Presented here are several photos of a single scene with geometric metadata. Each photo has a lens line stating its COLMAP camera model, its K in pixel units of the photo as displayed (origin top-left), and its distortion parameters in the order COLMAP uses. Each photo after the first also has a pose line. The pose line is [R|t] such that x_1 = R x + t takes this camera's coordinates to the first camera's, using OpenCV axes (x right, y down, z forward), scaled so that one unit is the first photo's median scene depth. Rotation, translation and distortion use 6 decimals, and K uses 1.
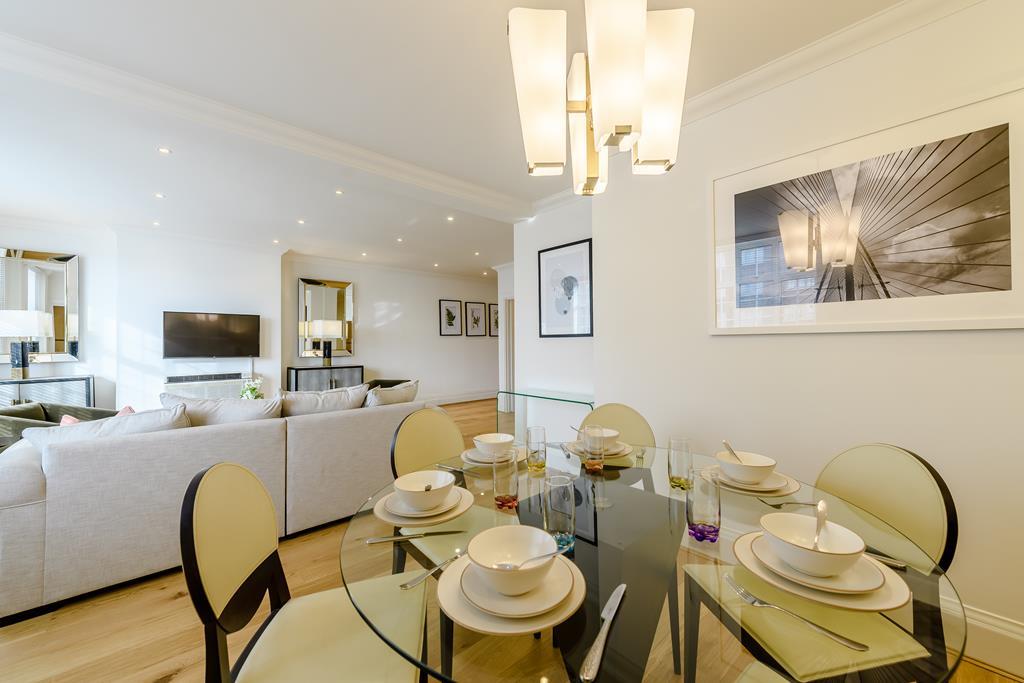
lens RADIAL K [[401.3, 0, 512.2], [0, 401.3, 344.4], [0, 0, 1]] dist [0.015606, -0.002458]
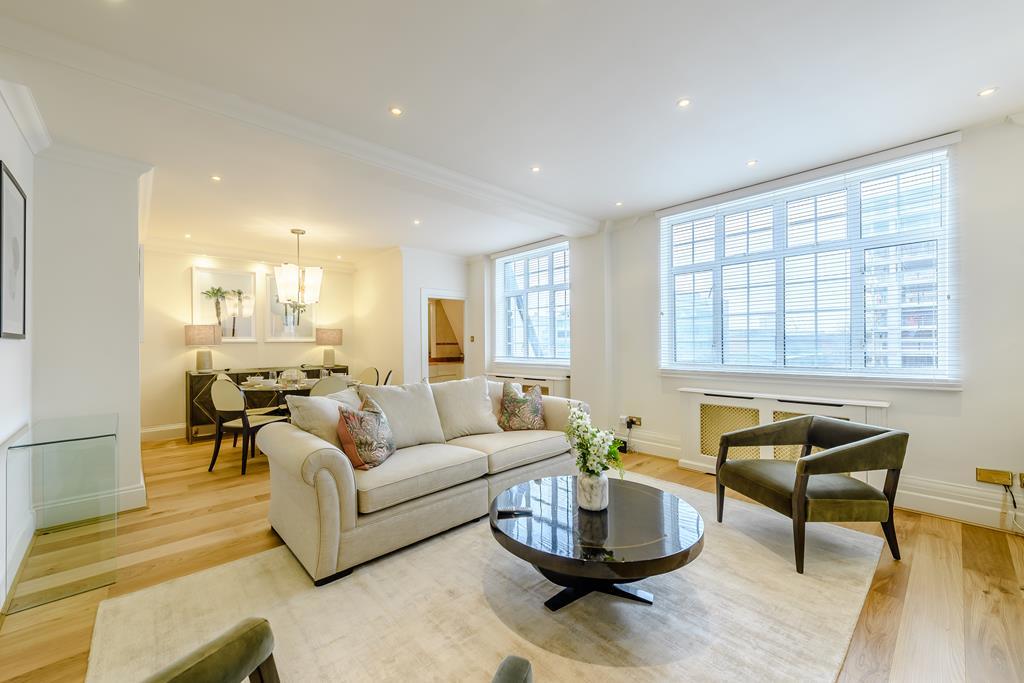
lens RADIAL K [[401.3, 0, 513.3], [0, 401.3, 344.3], [0, 0, 1]] dist [0.015606, -0.002458]
pose [[-0.999609, 0.016719, -0.022409, -0.422344], [0.016647, 0.999856, 0.003391, 0.000488], [0.022462, 0.003017, -0.999743, 1.175142]]
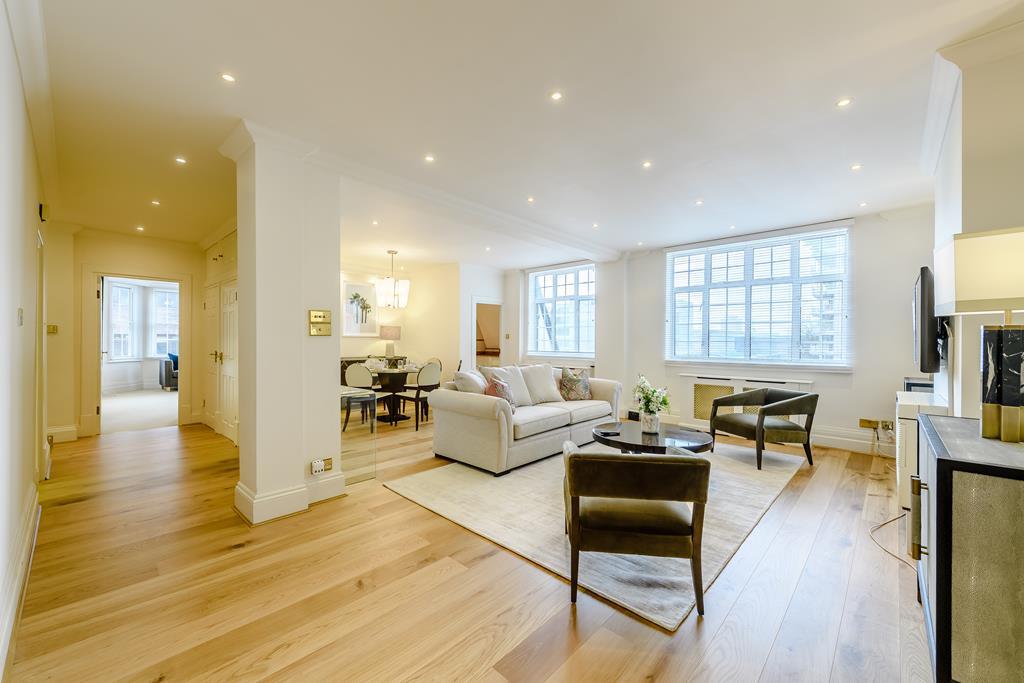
lens RADIAL K [[401.3, 0, 512.0], [0, 401.3, 341.8], [0, 0, 1]] dist [0.015606, -0.002458]
pose [[-0.995686, 0.002387, -0.092761, -0.195527], [0.001981, 0.999988, 0.004474, -0.000550], [0.092770, 0.004271, -0.995678, 1.469227]]
